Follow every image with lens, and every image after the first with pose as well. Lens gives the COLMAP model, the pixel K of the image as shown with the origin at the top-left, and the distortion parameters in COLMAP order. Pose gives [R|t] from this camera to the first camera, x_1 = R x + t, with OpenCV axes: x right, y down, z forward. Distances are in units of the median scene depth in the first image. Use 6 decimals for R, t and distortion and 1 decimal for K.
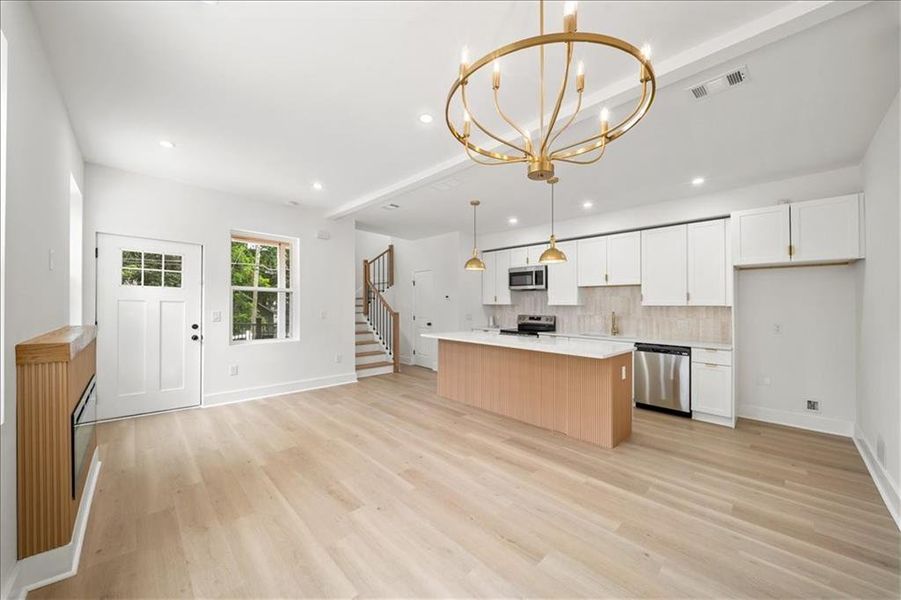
lens RADIAL K [[331.7, 0, 442.7], [0, 331.7, 296.5], [0, 0, 1]] dist [-0.010118, -0.000285]
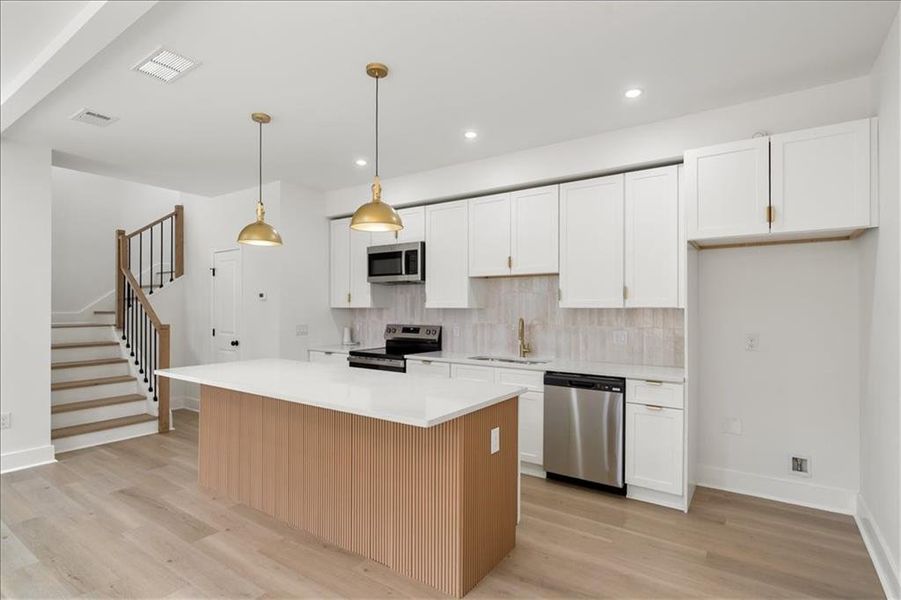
lens RADIAL K [[449.7, 0, 453.3], [0, 449.7, 301.1], [0, 0, 1]] dist [-0.003318, 0.000658]
pose [[0.980830, -0.010783, 0.194568, 0.264785], [0.007177, 0.999789, 0.019232, -0.002383], [-0.194735, -0.017467, 0.980700, 0.242720]]
